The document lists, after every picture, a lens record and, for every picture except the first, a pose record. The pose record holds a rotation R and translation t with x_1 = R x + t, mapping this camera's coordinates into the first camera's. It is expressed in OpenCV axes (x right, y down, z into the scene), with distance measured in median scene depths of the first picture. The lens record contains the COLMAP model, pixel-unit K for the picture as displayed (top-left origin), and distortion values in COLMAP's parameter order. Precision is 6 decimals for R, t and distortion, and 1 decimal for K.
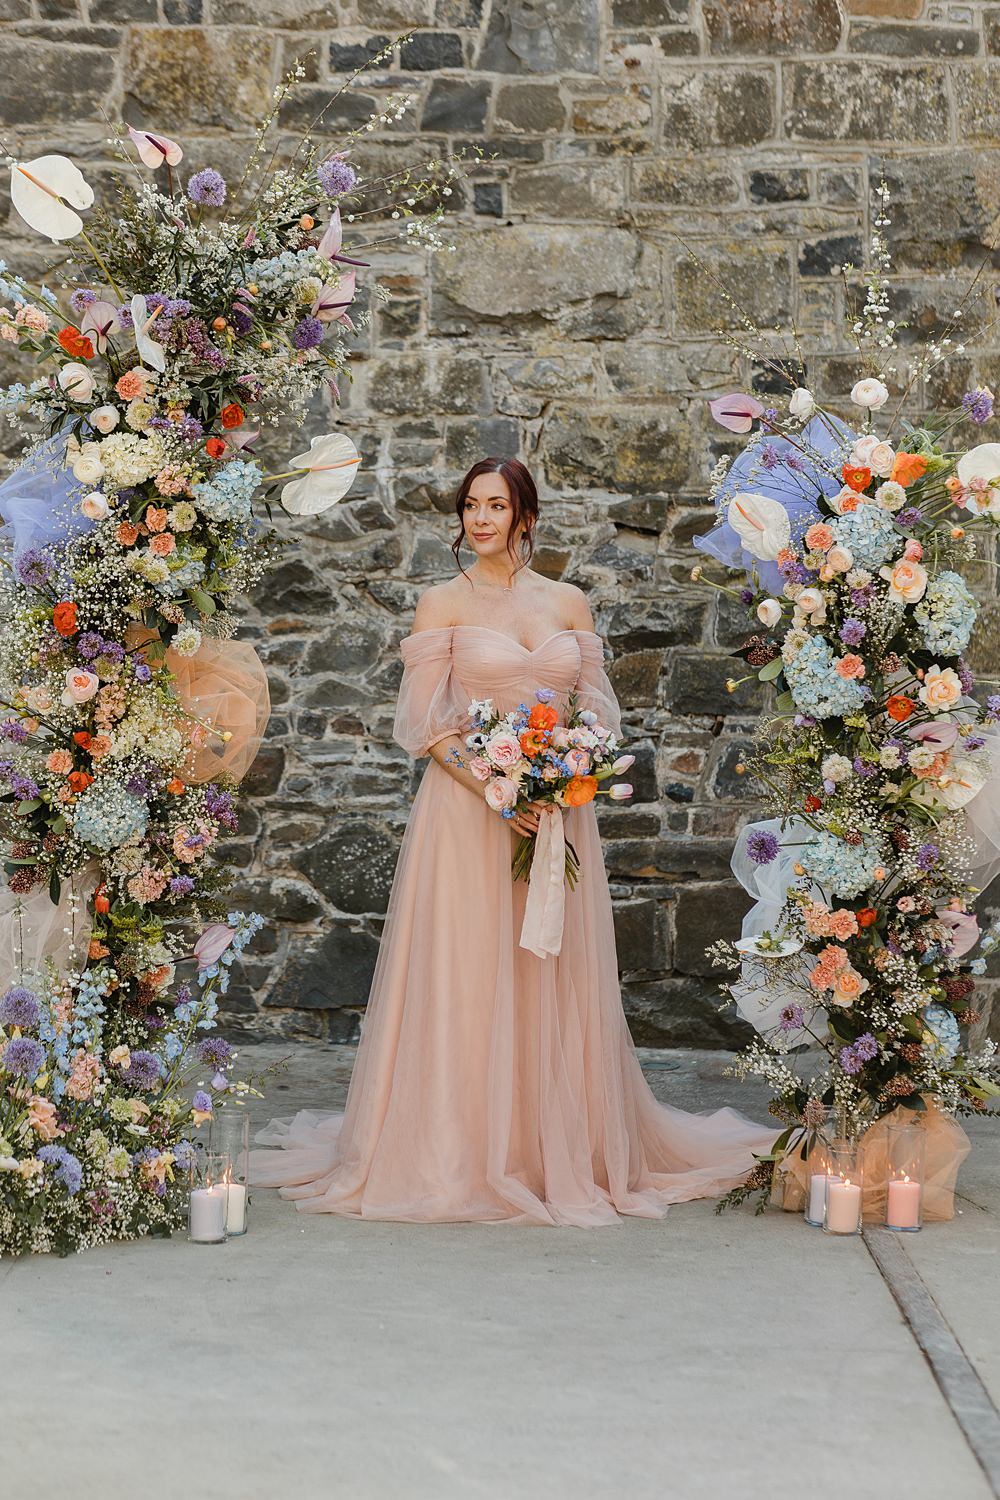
lens RADIAL K [[3760.0, 0, 548.2], [0, 3760.0, 778.0], [0, 0, 1]] dist [0.030440, -0.458235]
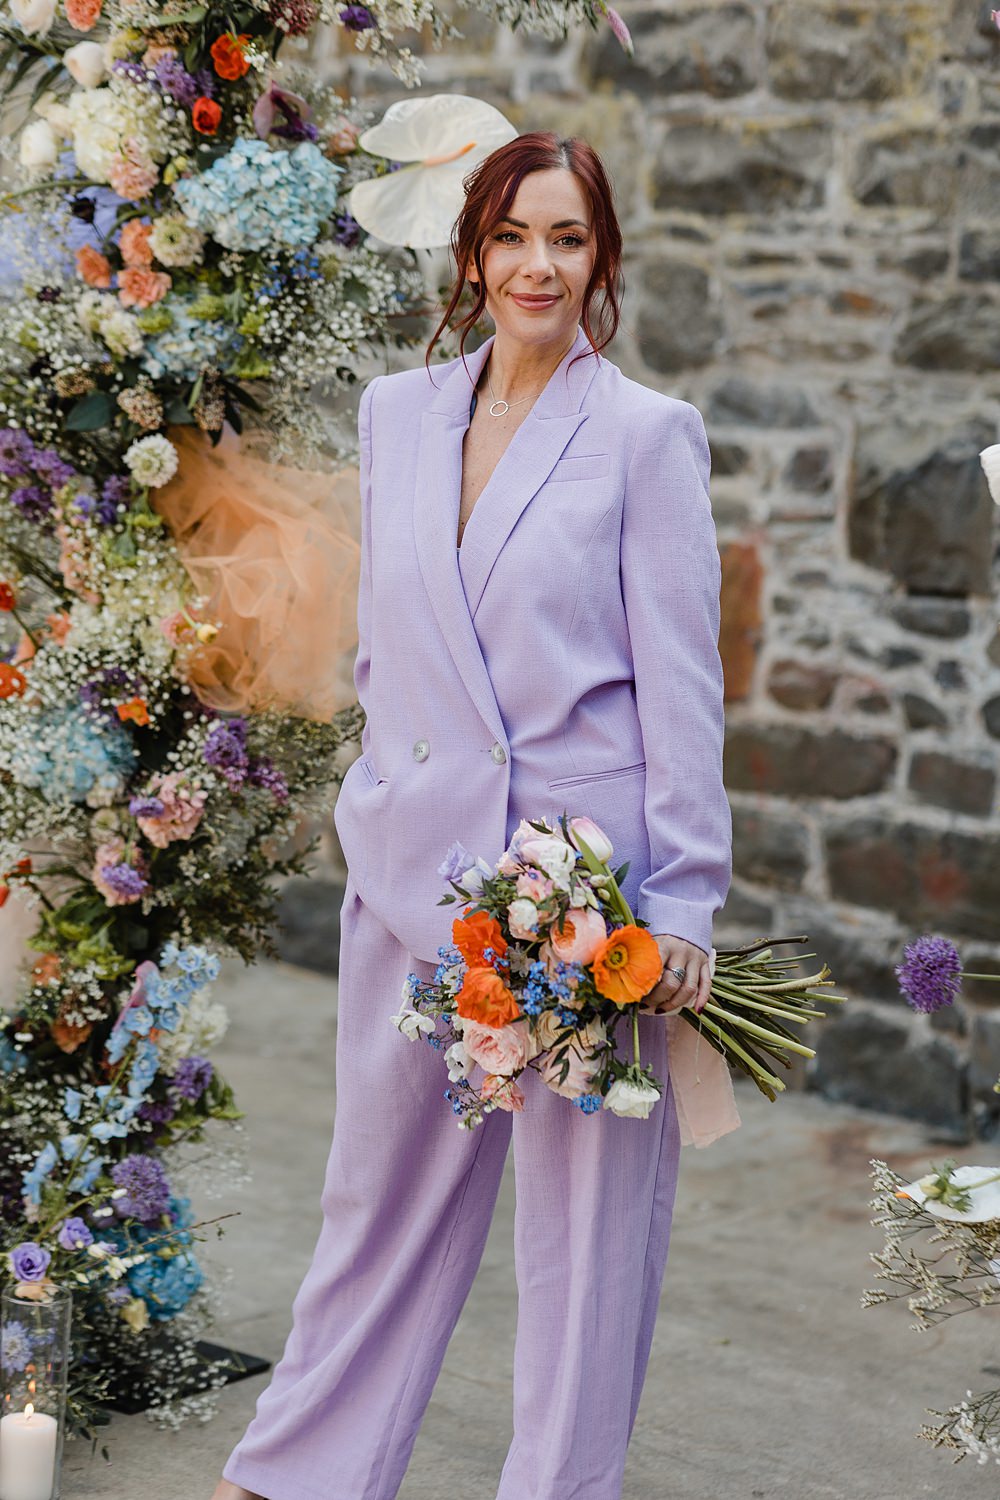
lens RADIAL K [[3713.2, 0, 543.7], [0, 3713.2, 799.8], [0, 0, 1]] dist [0.032878, 0.051798]
pose [[0.721313, 0.119612, -0.682203, 0.264756], [-0.096999, 0.992713, 0.071494, -0.024631], [0.685784, 0.014603, 0.727659, 0.500455]]
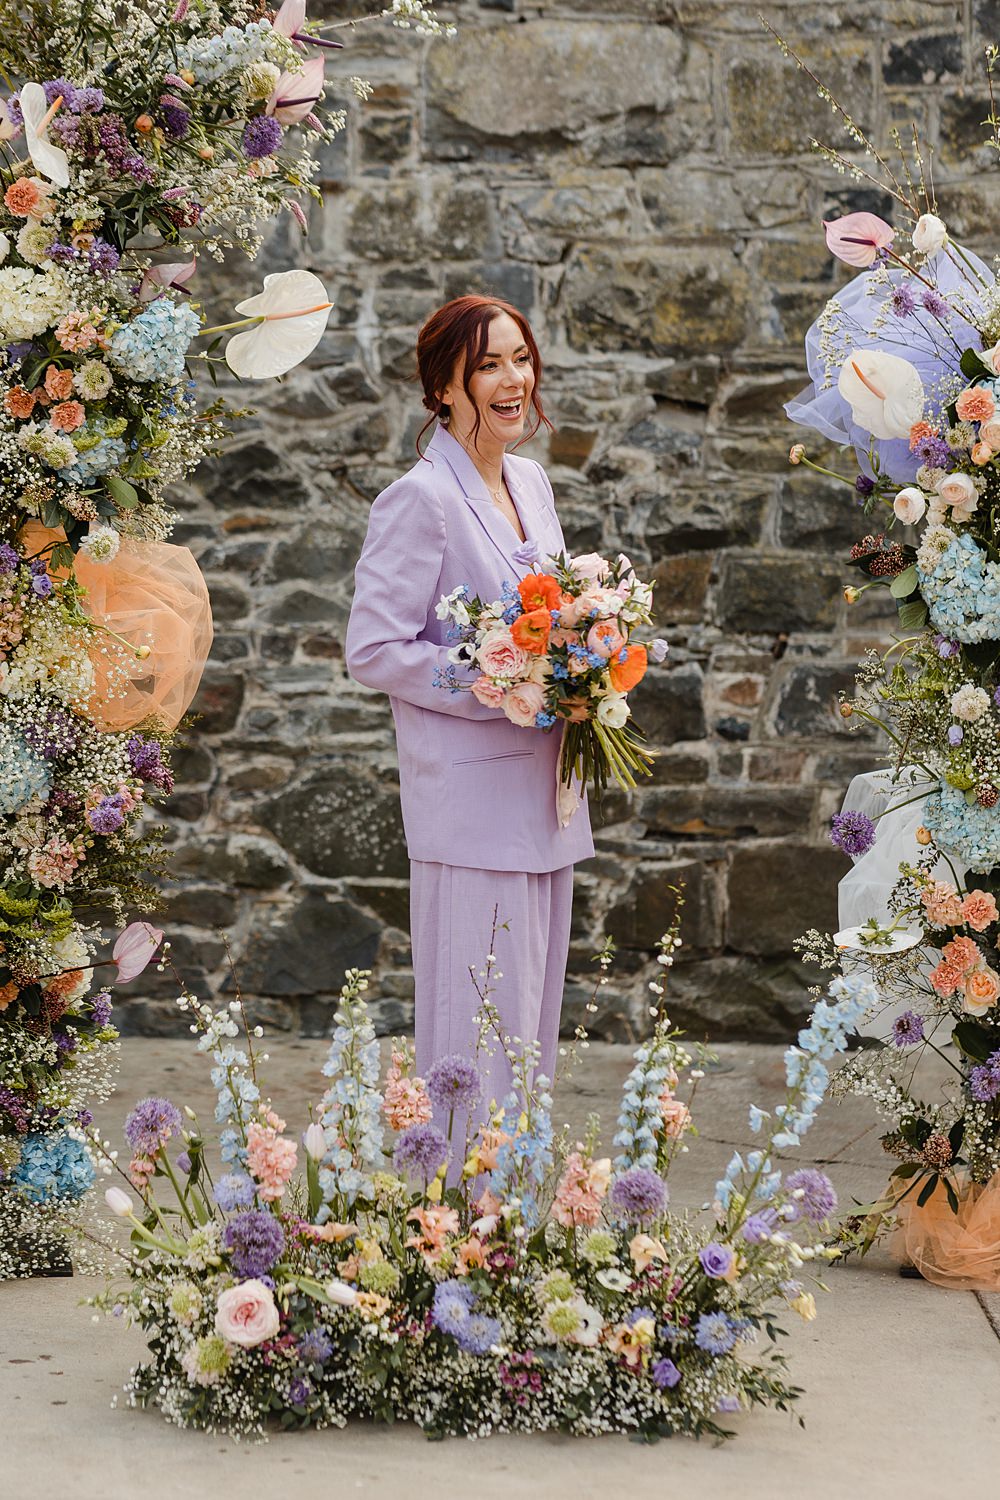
lens RADIAL K [[3770.8, 0, 530.0], [0, 3770.8, 789.6], [0, 0, 1]] dist [0.055736, 0.059708]
pose [[0.999989, -0.000638, -0.004697, -0.004932], [0.000784, 0.999511, 0.031273, -0.008598], [0.004674, -0.031277, 0.999500, 0.190170]]
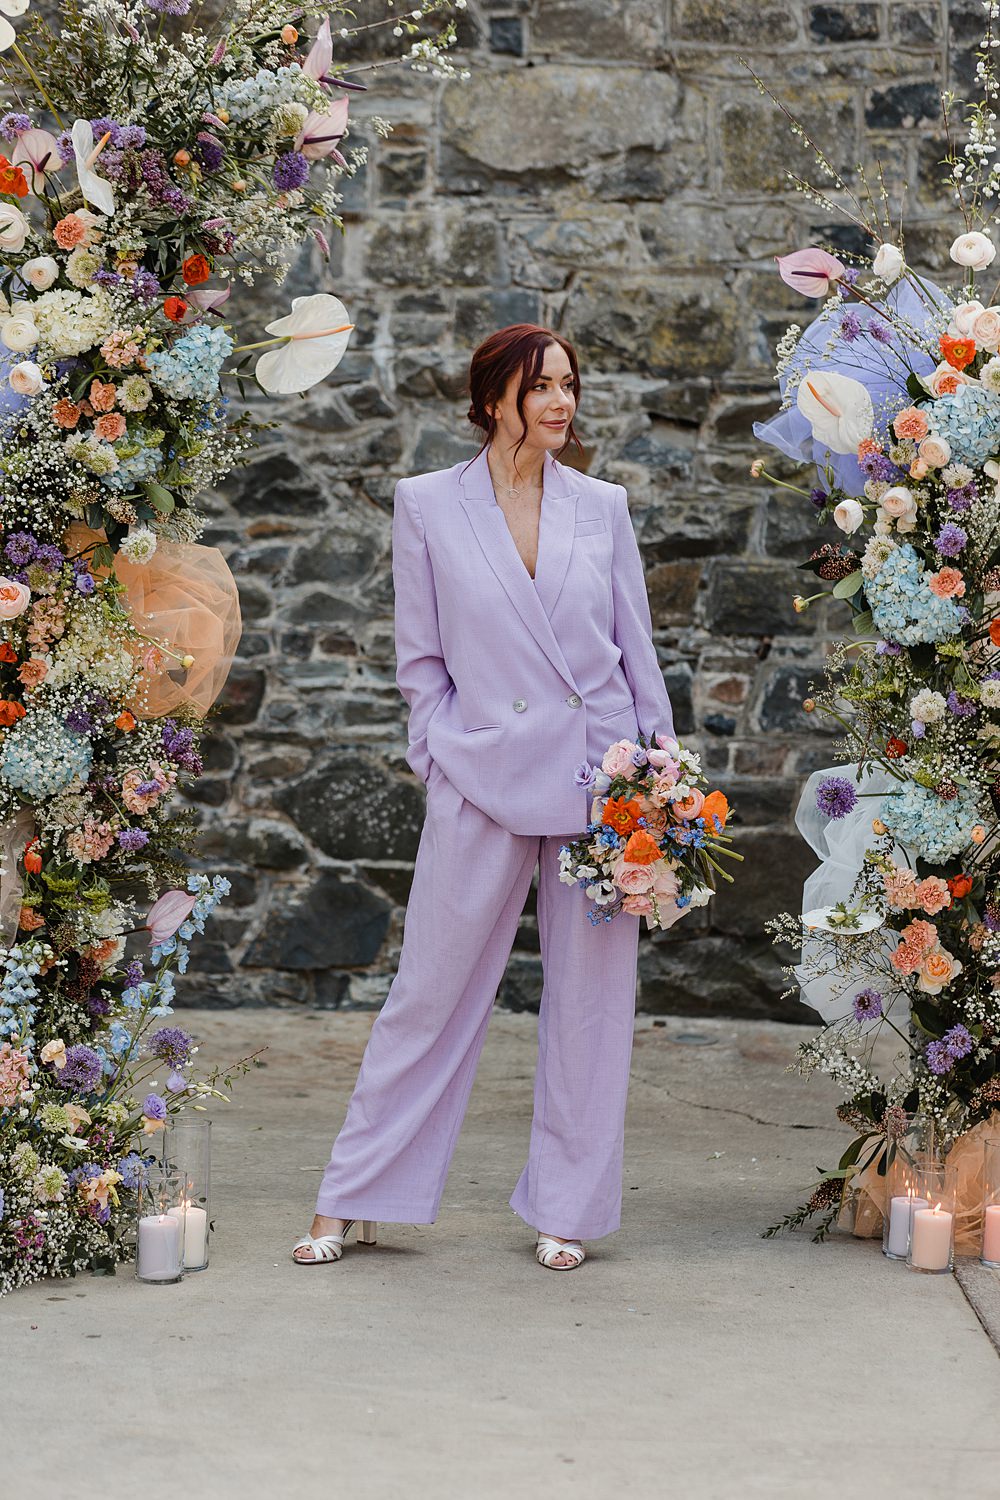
lens RADIAL K [[3616.9, 0, 542.8], [0, 3616.9, 786.3], [0, 0, 1]] dist [0.026198, -0.406554]
pose [[0.999967, 0.008135, 0.000375, -0.006237], [-0.008143, 0.999549, 0.028921, -0.005835], [-0.000140, -0.028923, 0.999582, 0.165245]]
